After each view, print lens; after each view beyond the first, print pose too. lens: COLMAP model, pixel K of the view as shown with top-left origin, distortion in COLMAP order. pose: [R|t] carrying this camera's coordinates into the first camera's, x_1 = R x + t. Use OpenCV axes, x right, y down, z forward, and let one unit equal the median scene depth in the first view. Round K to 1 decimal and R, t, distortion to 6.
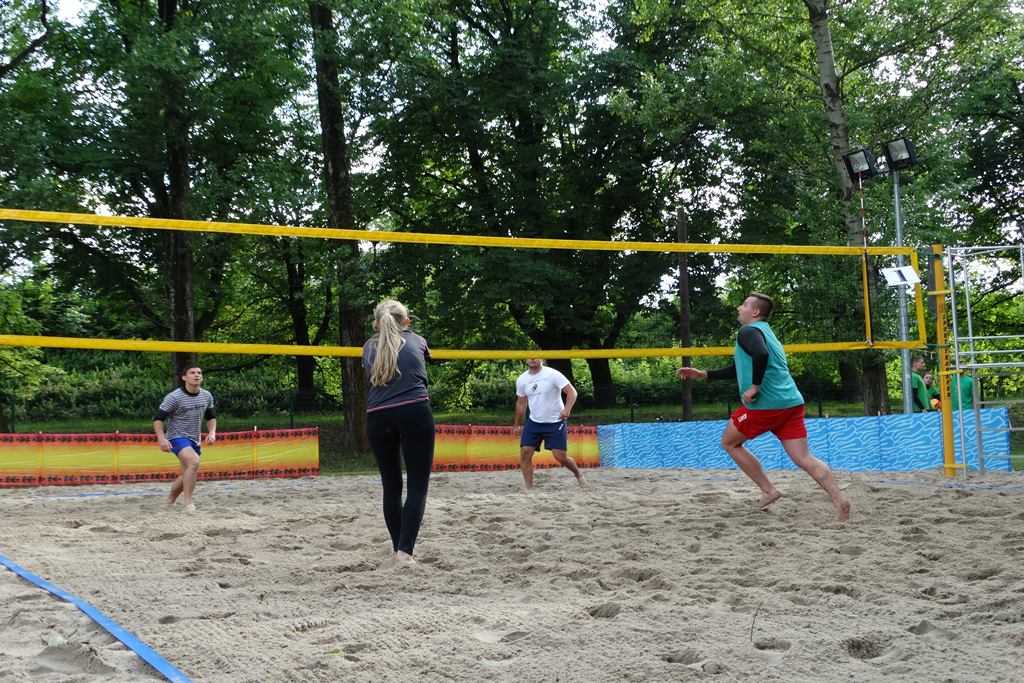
lens RADIAL K [[1507.6, 0, 513.1], [0, 1507.6, 340.4], [0, 0, 1]] dist [0.020731, 0.000000]
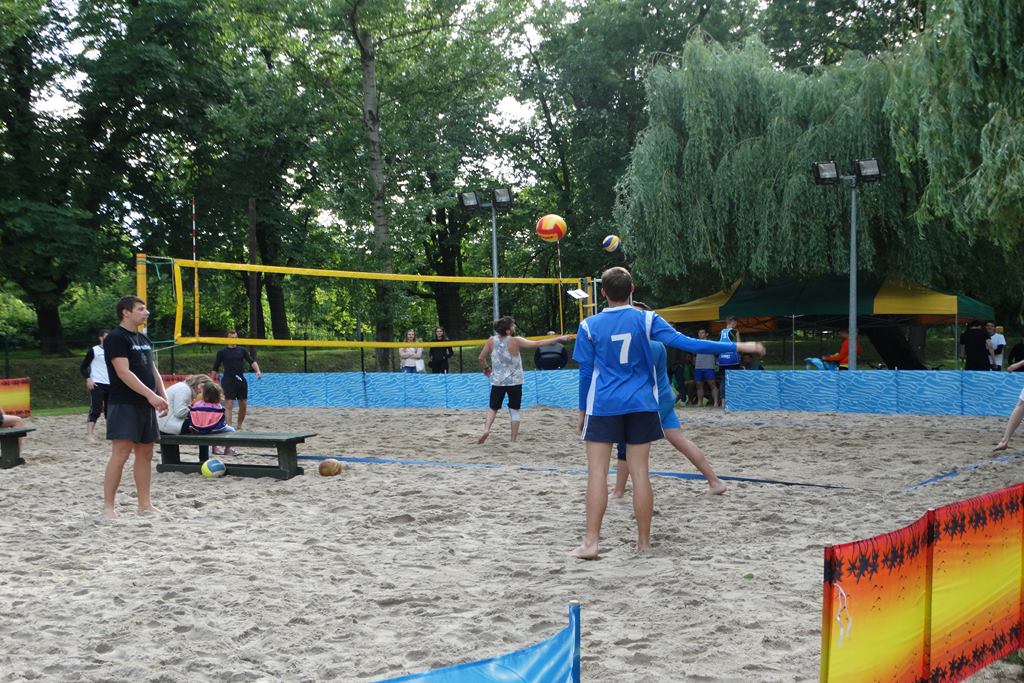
lens RADIAL K [[1513.2, 0, 511.4], [0, 1513.2, 342.1], [0, 0, 1]] dist [-0.031931, 0.000000]
pose [[0.900361, 0.023460, 0.434511, -0.336565], [-0.040824, 0.998695, 0.030672, -0.023526], [-0.433225, -0.045354, 0.900144, -0.313742]]
